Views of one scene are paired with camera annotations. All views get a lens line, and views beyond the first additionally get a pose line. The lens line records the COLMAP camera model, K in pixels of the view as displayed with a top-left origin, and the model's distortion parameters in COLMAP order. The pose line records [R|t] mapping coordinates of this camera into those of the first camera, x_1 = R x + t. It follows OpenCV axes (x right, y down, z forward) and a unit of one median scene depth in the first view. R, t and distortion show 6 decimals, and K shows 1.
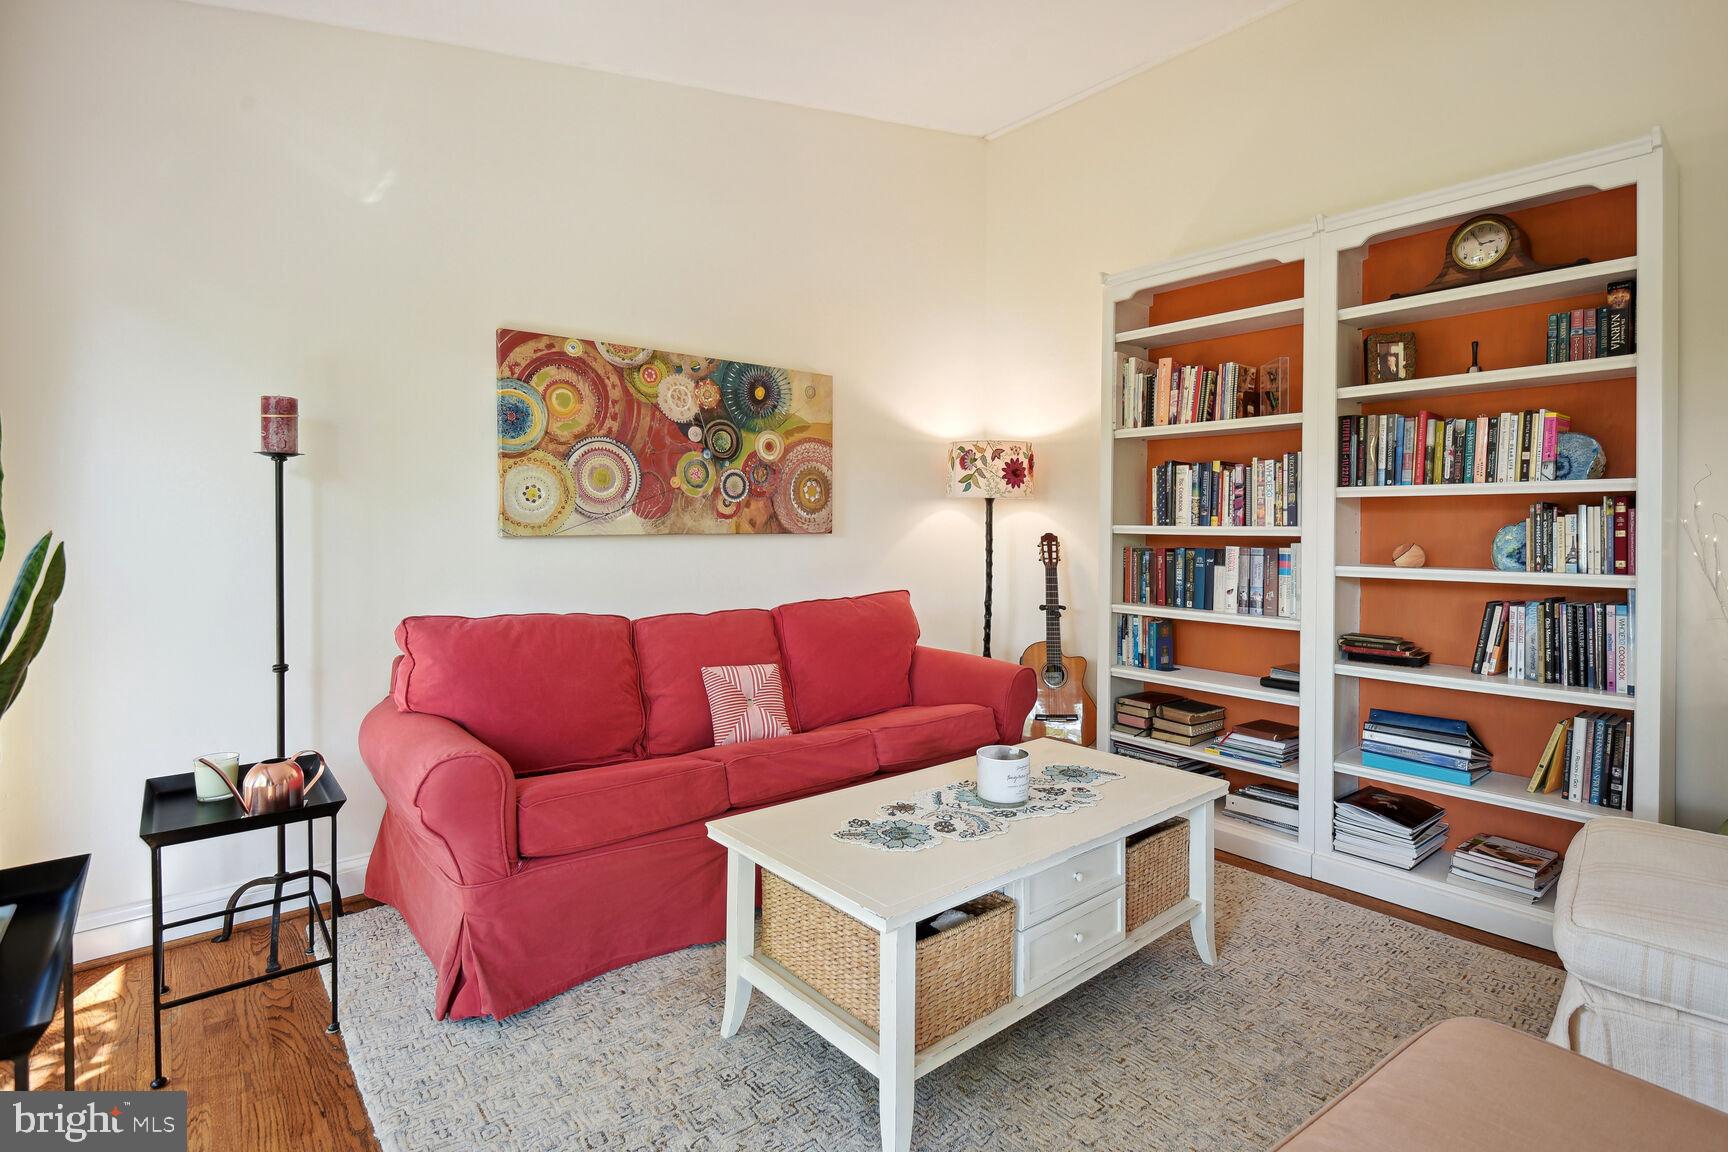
lens RADIAL K [[823.3, 0, 866.5], [0, 823.3, 531.1], [0, 0, 1]] dist [0.002916, 0.000074]
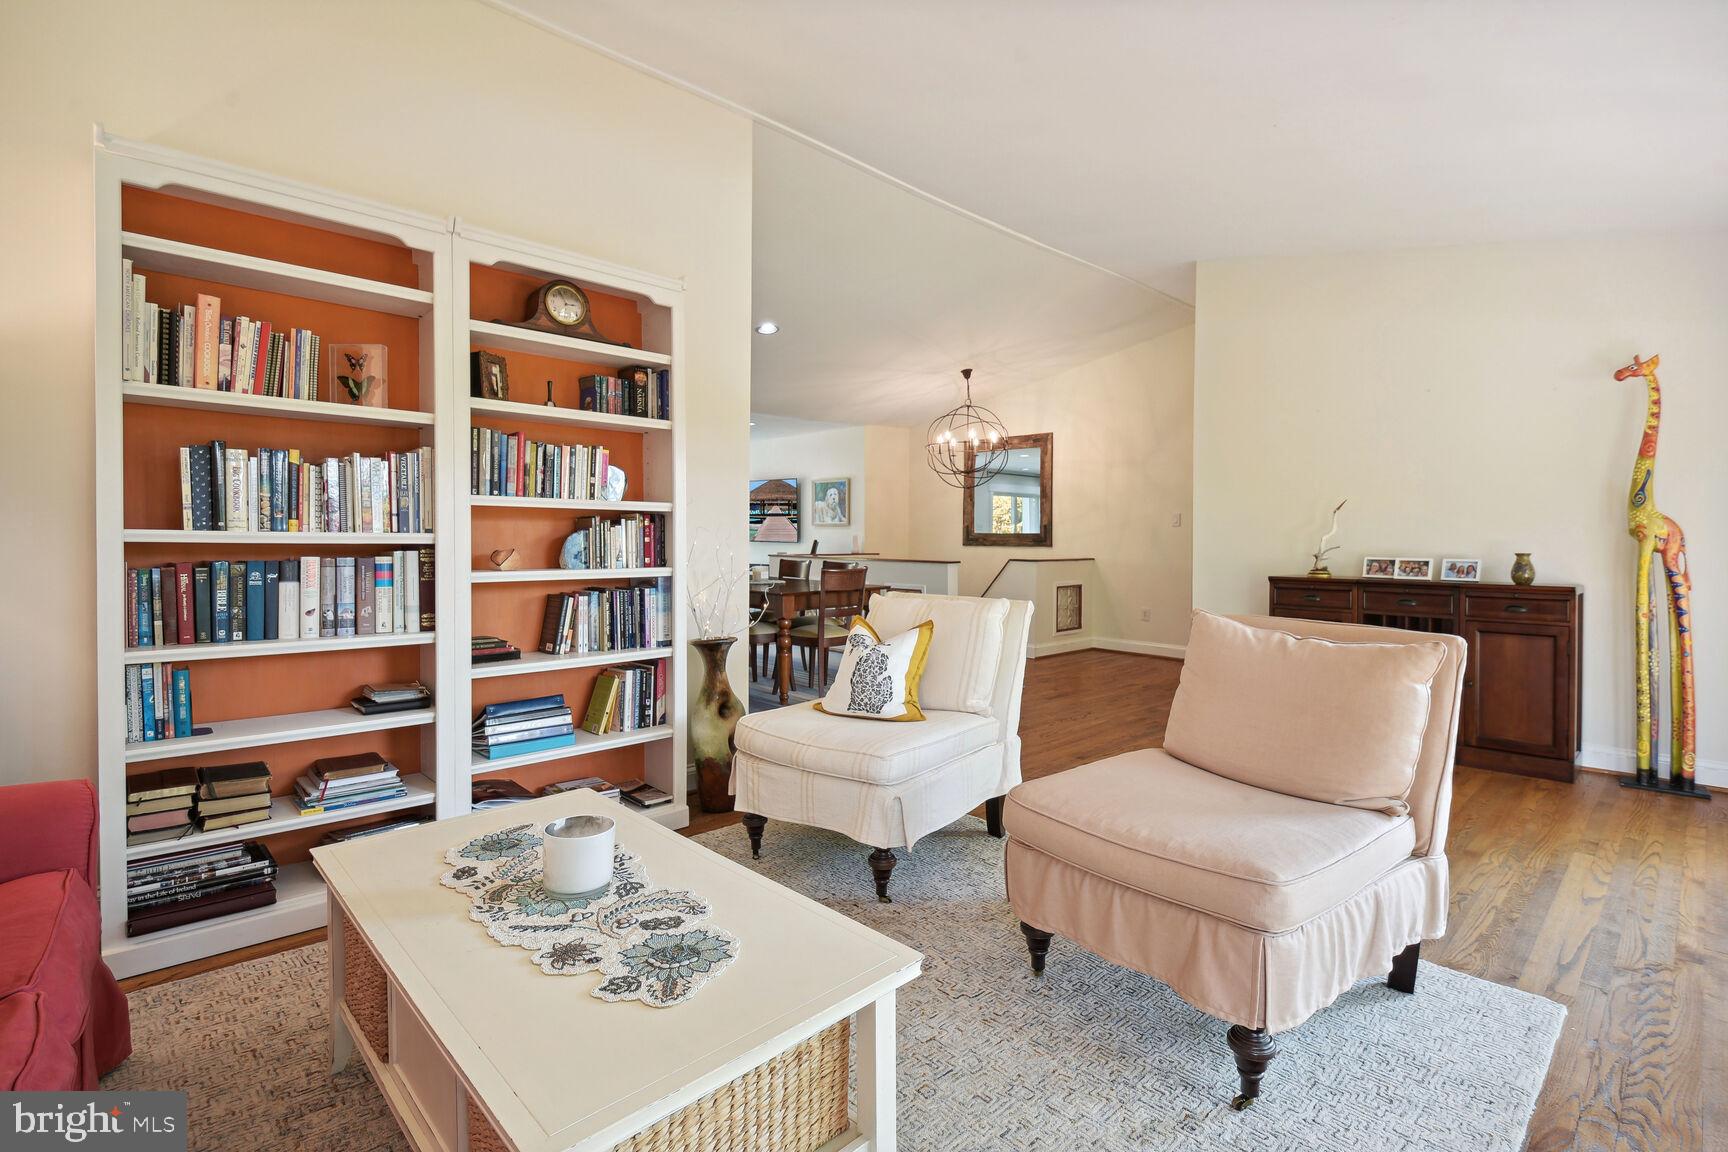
lens RADIAL K [[797.5, 0, 891.0], [0, 797.5, 542.1], [0, 0, 1]] dist [0.000106, -0.010977]
pose [[-0.074865, -0.009084, 0.997152, -0.397652], [-0.002891, 0.999956, 0.008892, -0.004694], [-0.997190, -0.002218, -0.074888, 0.501362]]
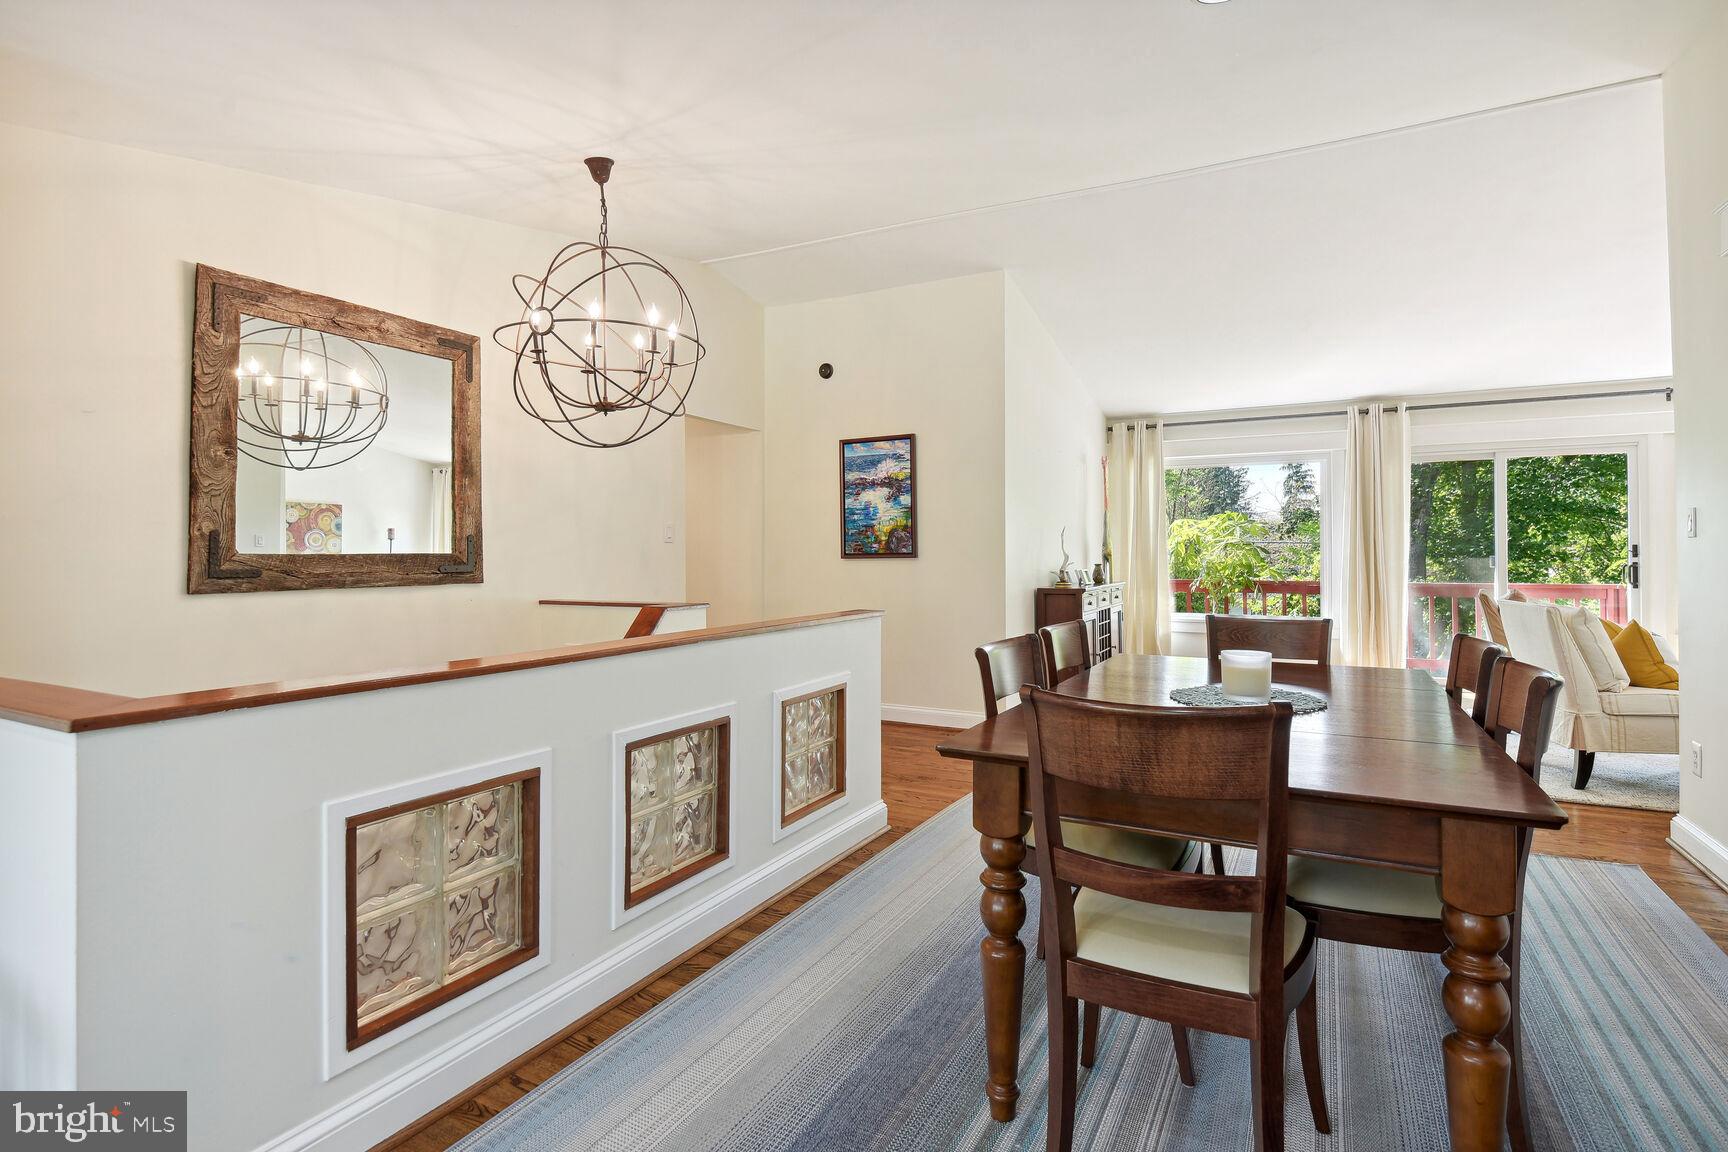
lens RADIAL K [[847.7, 0, 871.6], [0, 847.7, 550.2], [0, 0, 1]] dist [0.043545, -0.048010]
pose [[-0.924037, 0.003303, -0.382288, 2.302609], [0.004874, 0.999983, -0.003141, -0.011515], [0.382271, -0.004766, -0.924038, 1.267187]]
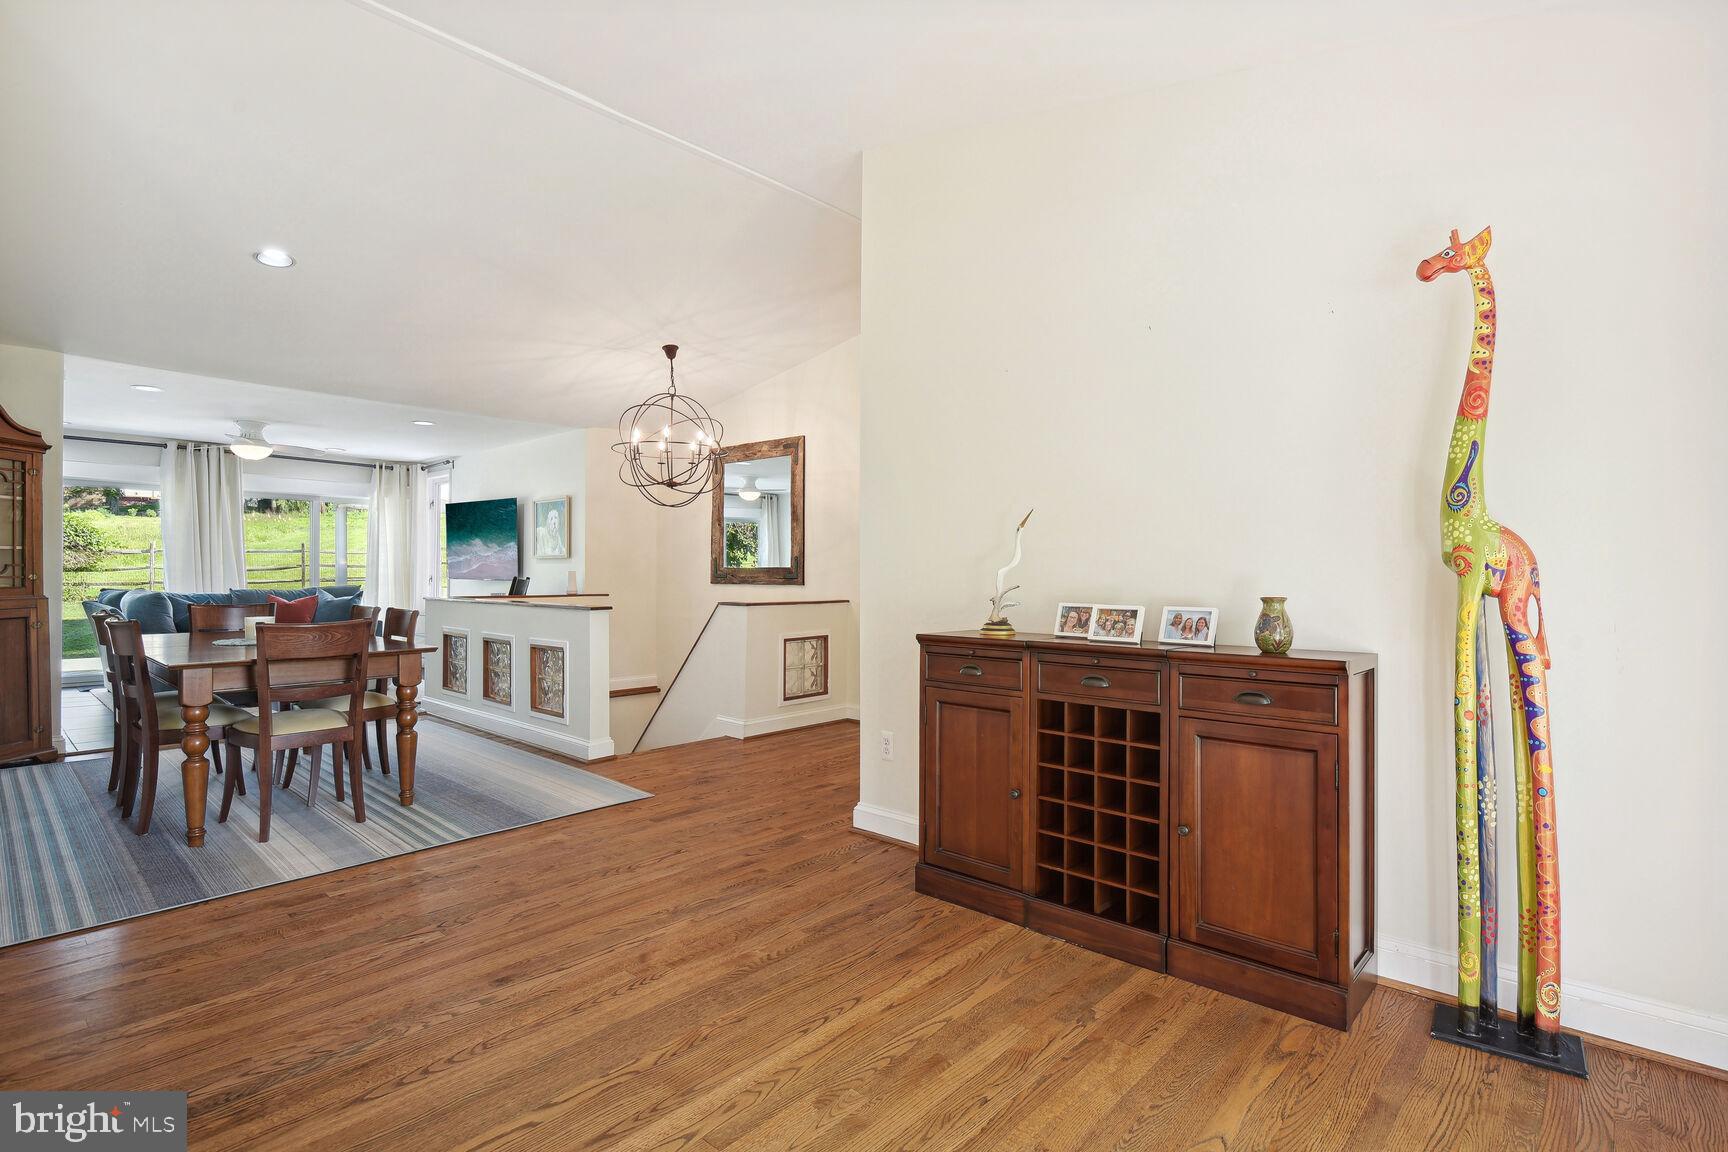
lens RADIAL K [[826.6, 0, 895.2], [0, 826.6, 573.0], [0, 0, 1]] dist [0.003441, -0.011600]
pose [[-0.154279, -0.000618, 0.988027, 0.129007], [-0.002556, 0.999997, 0.000226, 0.000512], [-0.988024, -0.002490, -0.154280, -0.173517]]
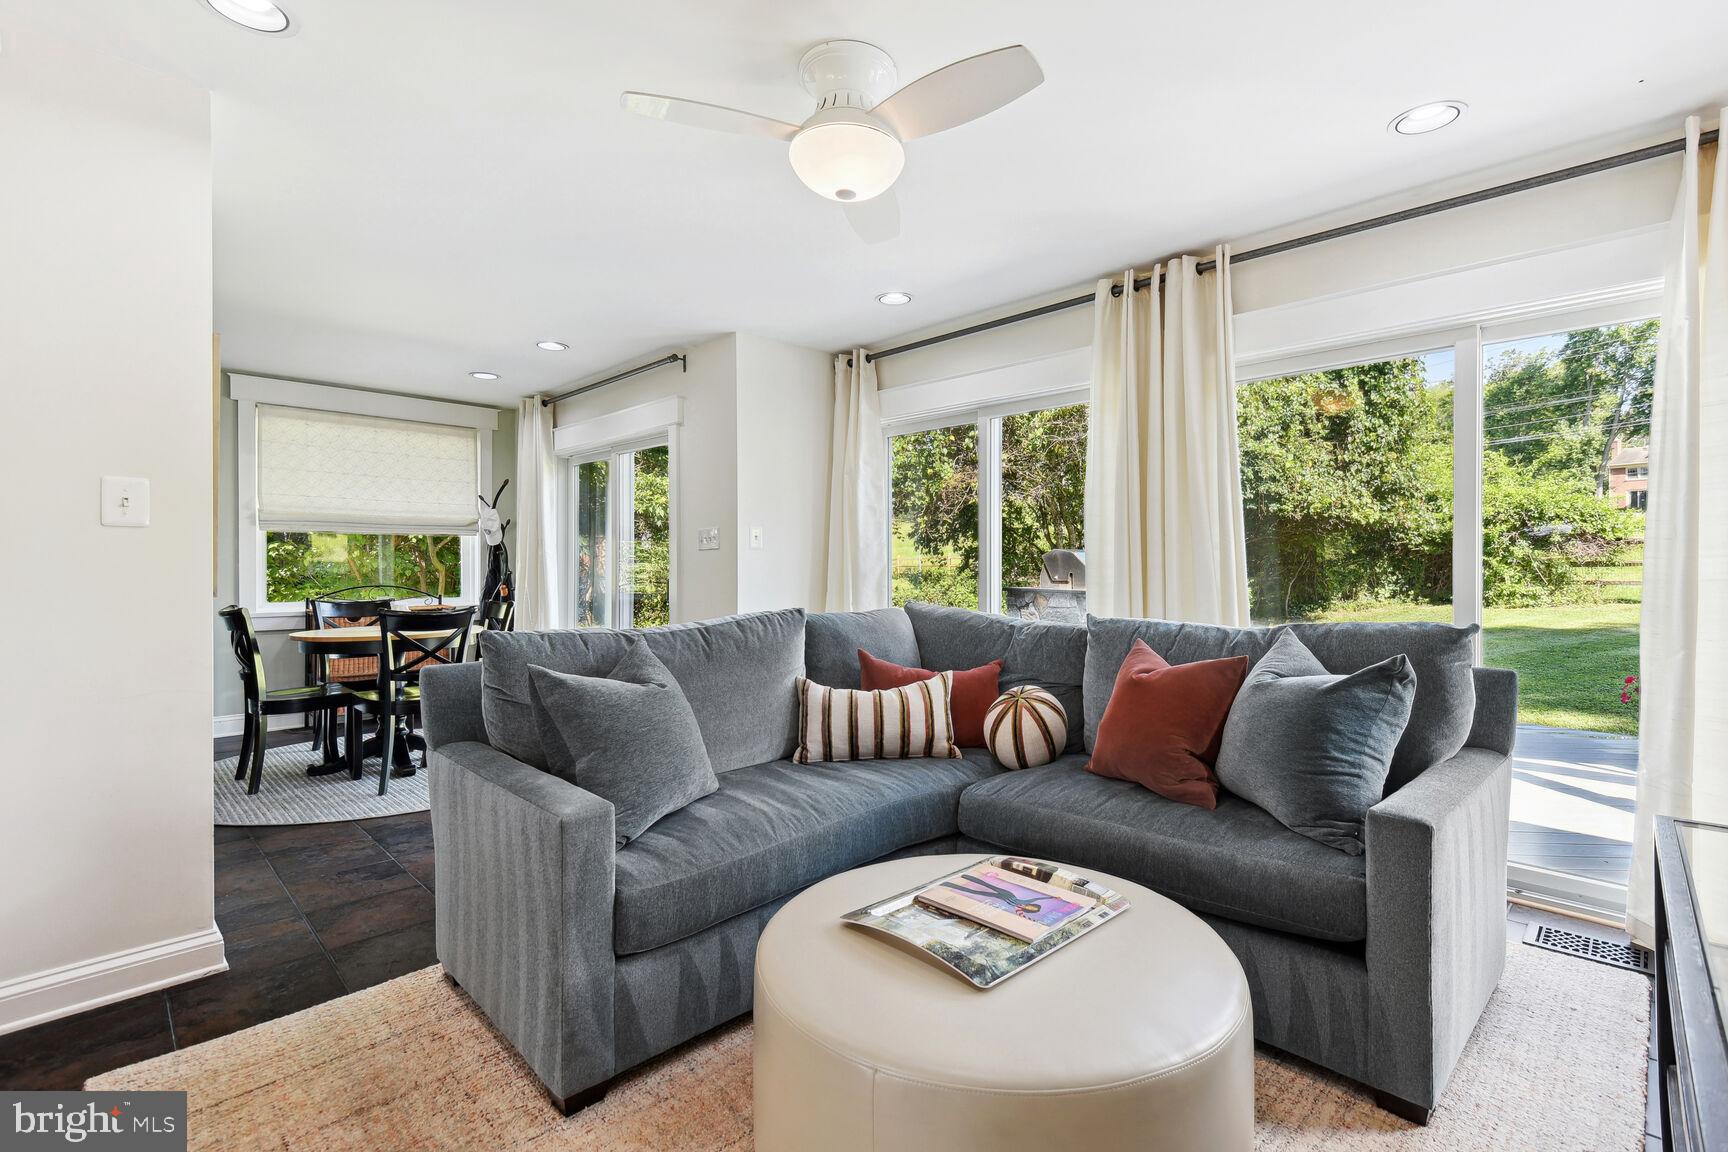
lens RADIAL K [[792.4, 0, 873.0], [0, 792.4, 573.2], [0, 0, 1]] dist [0.019207, -0.000697]
pose [[0.996337, -0.002151, 0.085486, 2.787154], [0.001378, 0.999958, 0.009106, -0.003120], [-0.085502, -0.008955, 0.996298, 0.617759]]
